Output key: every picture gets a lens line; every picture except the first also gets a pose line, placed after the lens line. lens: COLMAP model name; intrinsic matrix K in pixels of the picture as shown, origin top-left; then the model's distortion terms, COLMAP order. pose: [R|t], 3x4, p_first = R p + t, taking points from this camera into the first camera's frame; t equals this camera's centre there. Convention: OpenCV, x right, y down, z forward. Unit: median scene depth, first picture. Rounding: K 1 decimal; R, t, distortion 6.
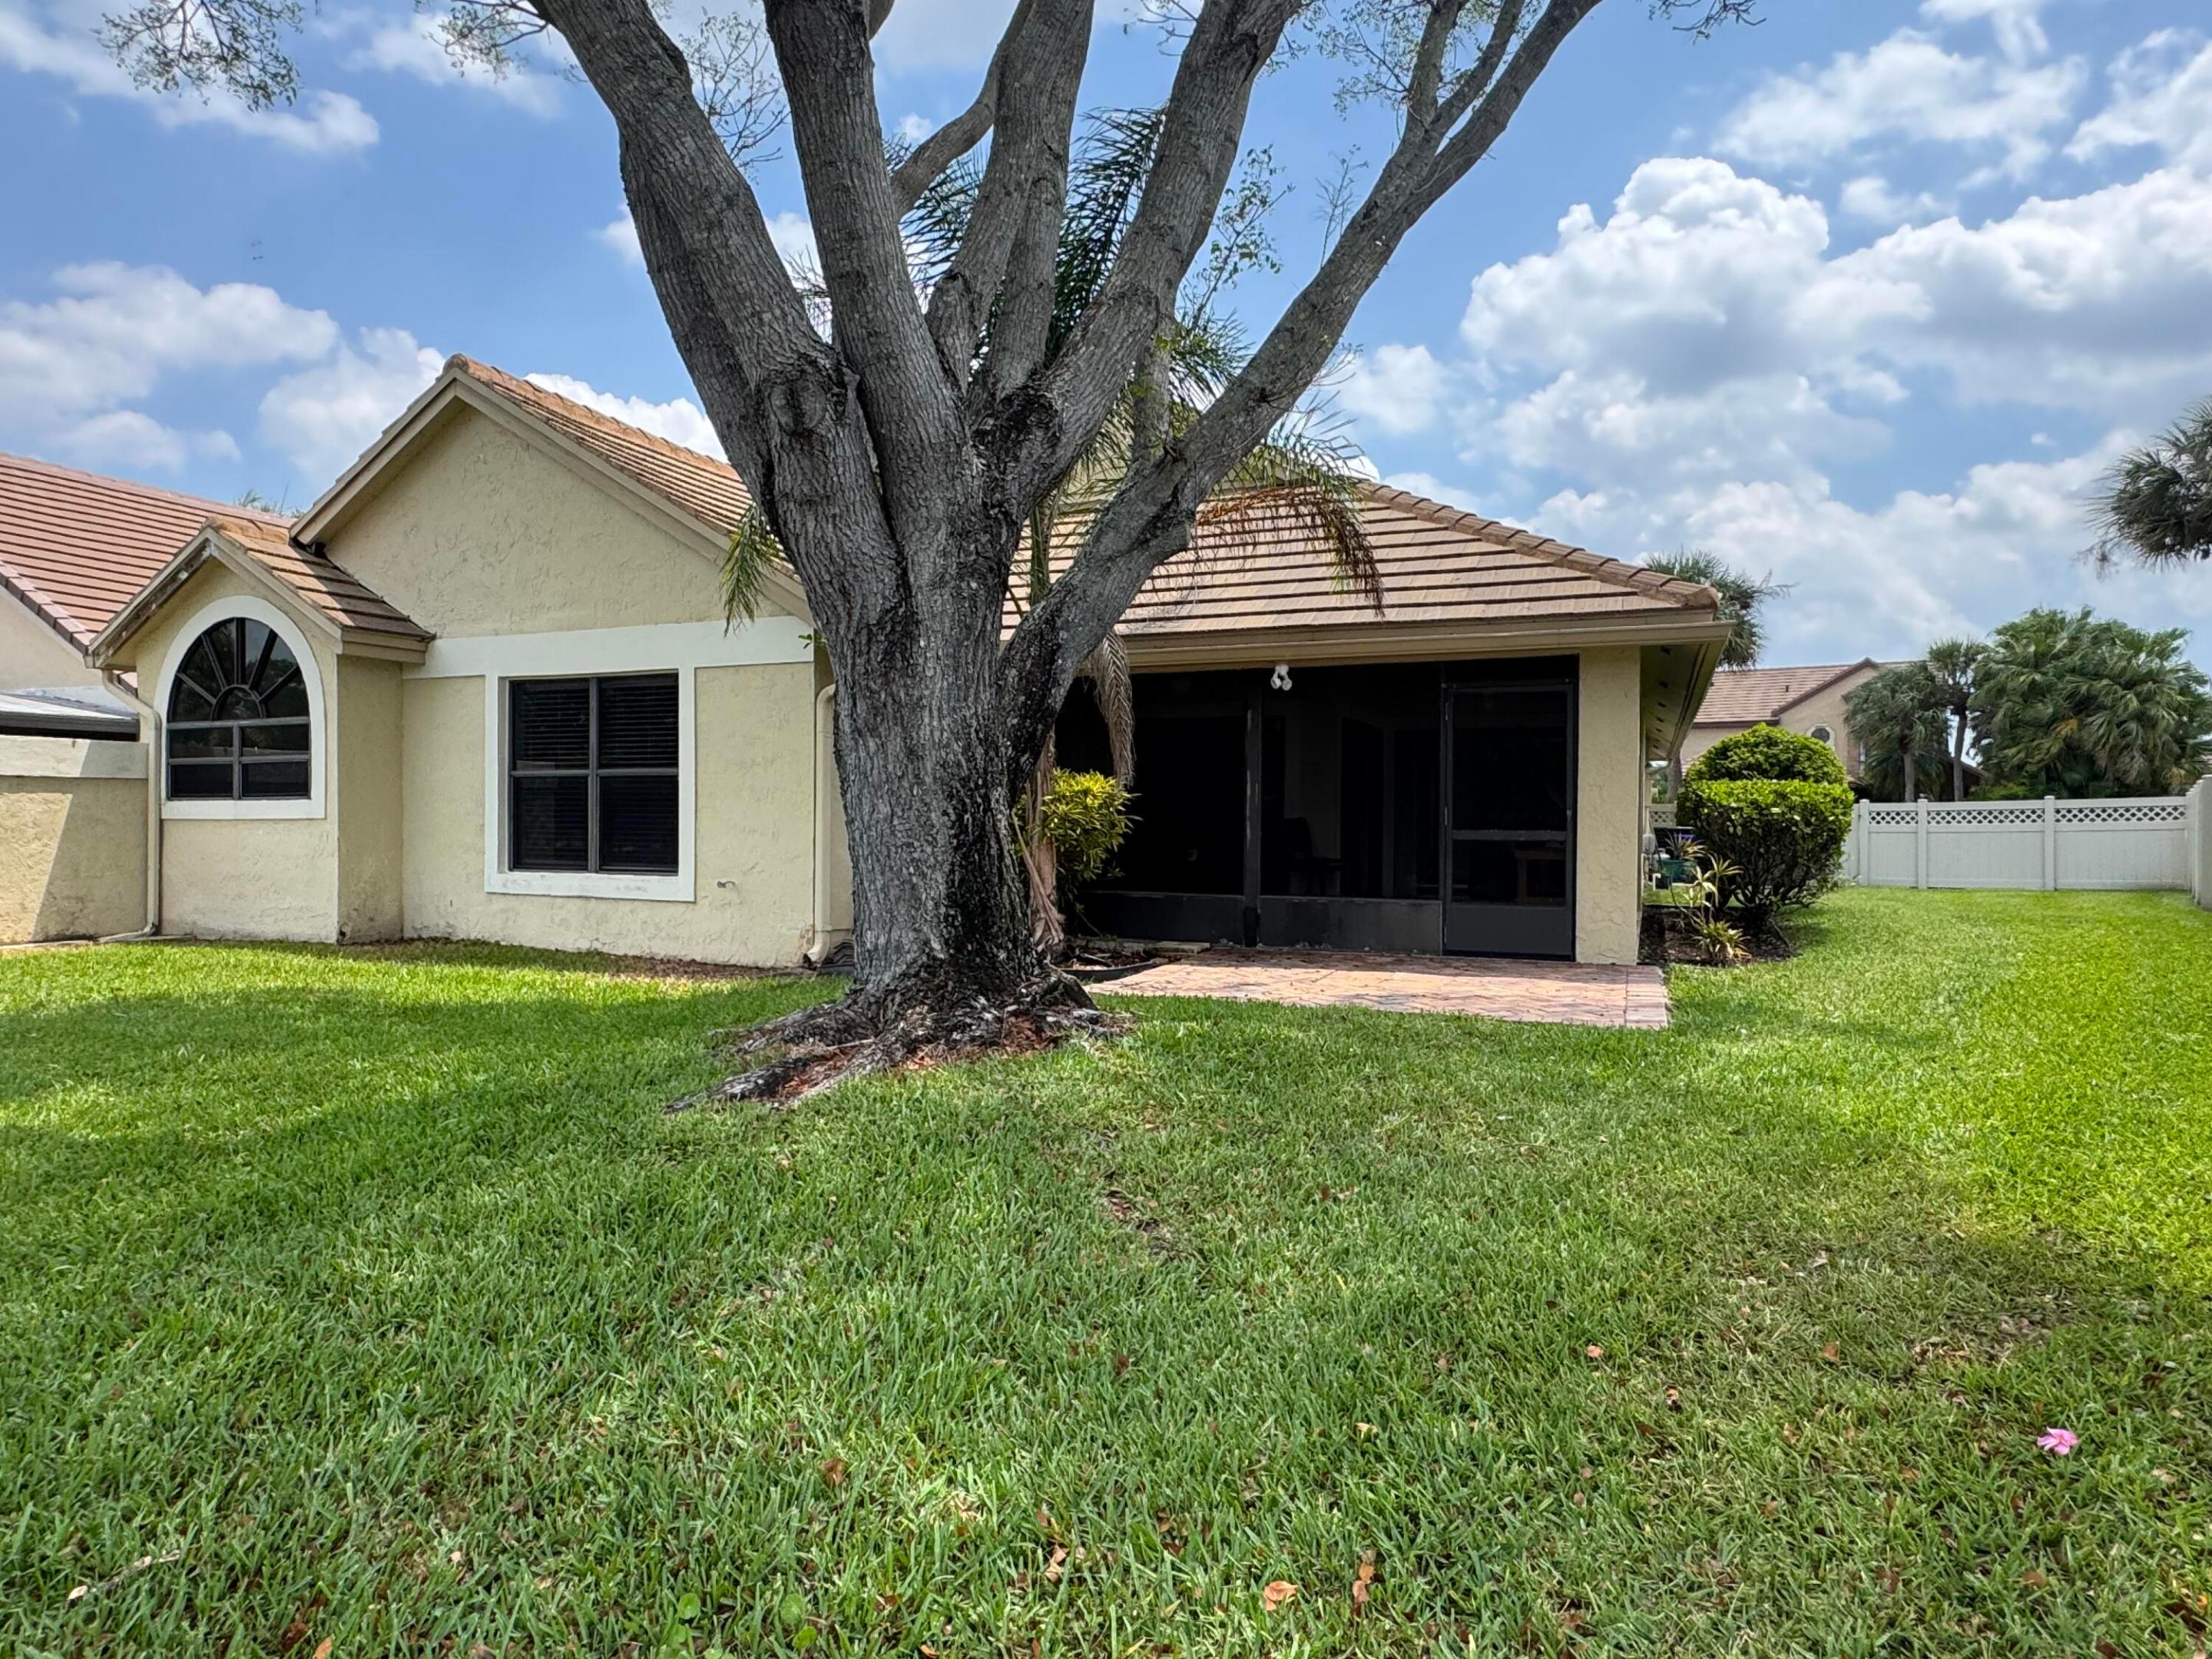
lens RADIAL K [[1301.5, 0, 1094.7], [0, 1301.5, 827.2], [0, 0, 1]] dist [-0.003254, 0.000657]
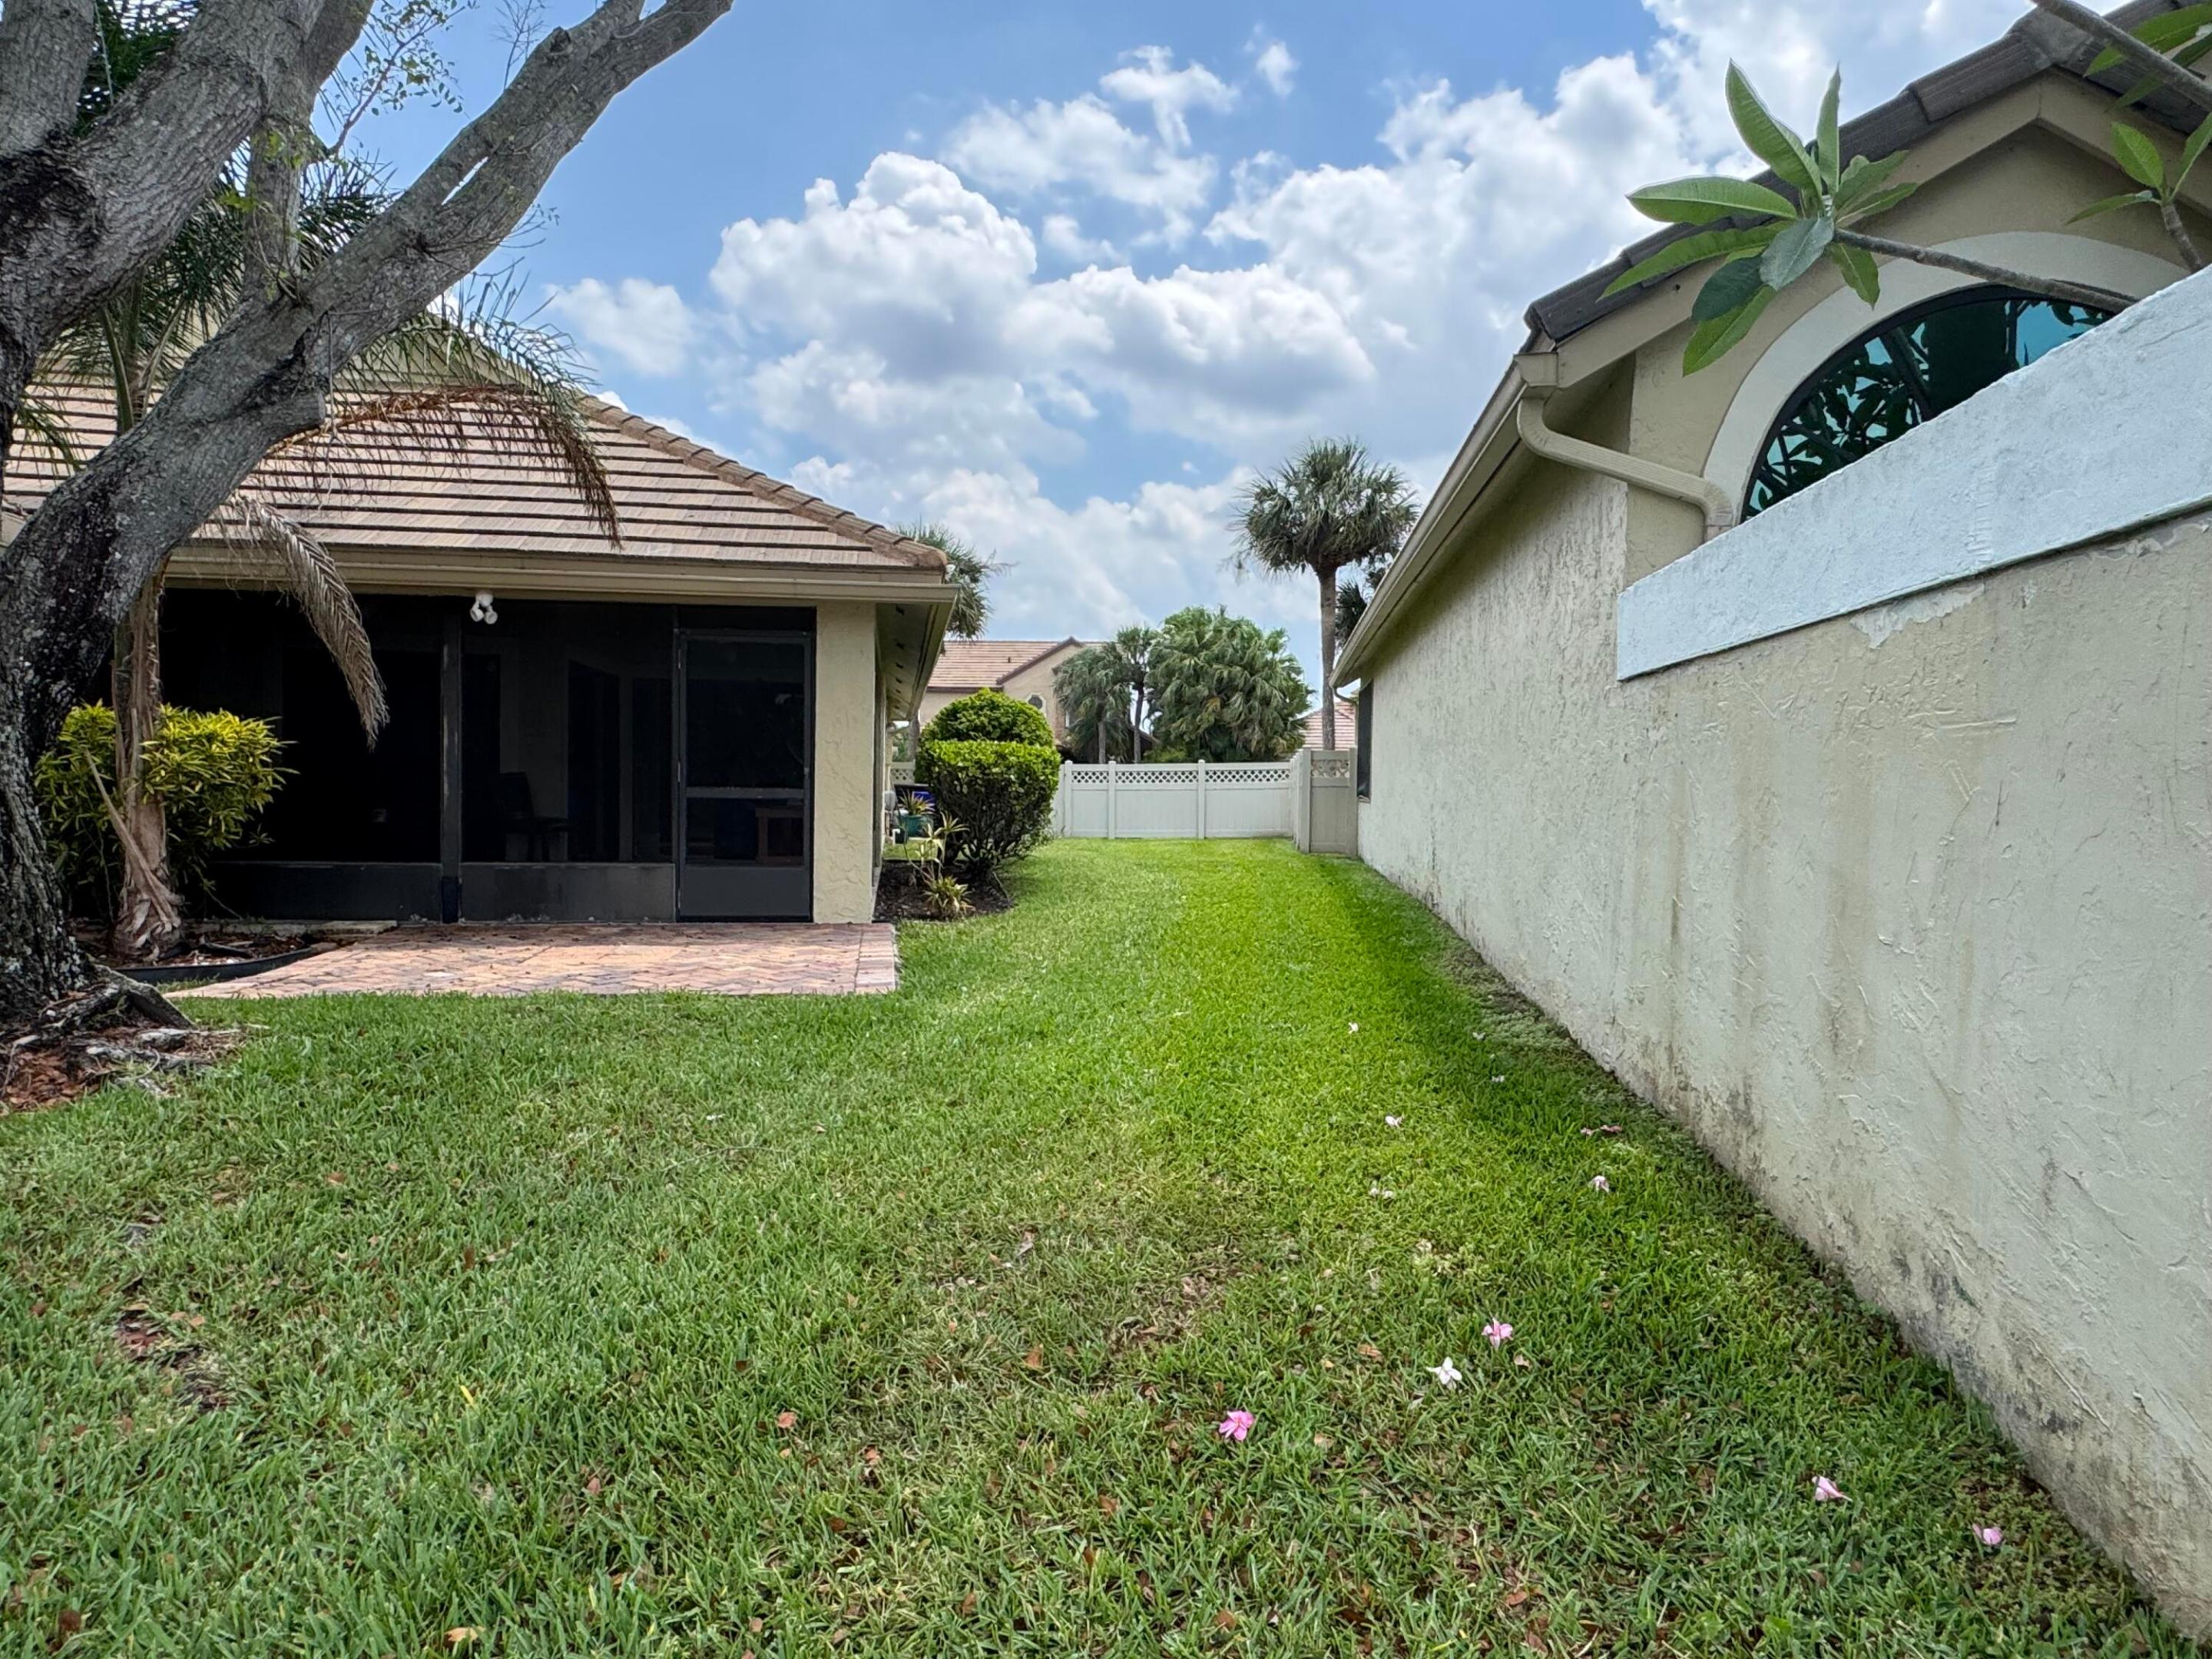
lens RADIAL K [[1301.5, 0, 1094.7], [0, 1301.5, 827.2], [0, 0, 1]] dist [-0.003254, 0.000657]
pose [[0.850006, -0.012215, 0.526631, 0.055584], [-0.005914, 0.999447, 0.032728, -0.002493], [-0.526739, -0.030933, 0.849464, 0.094005]]
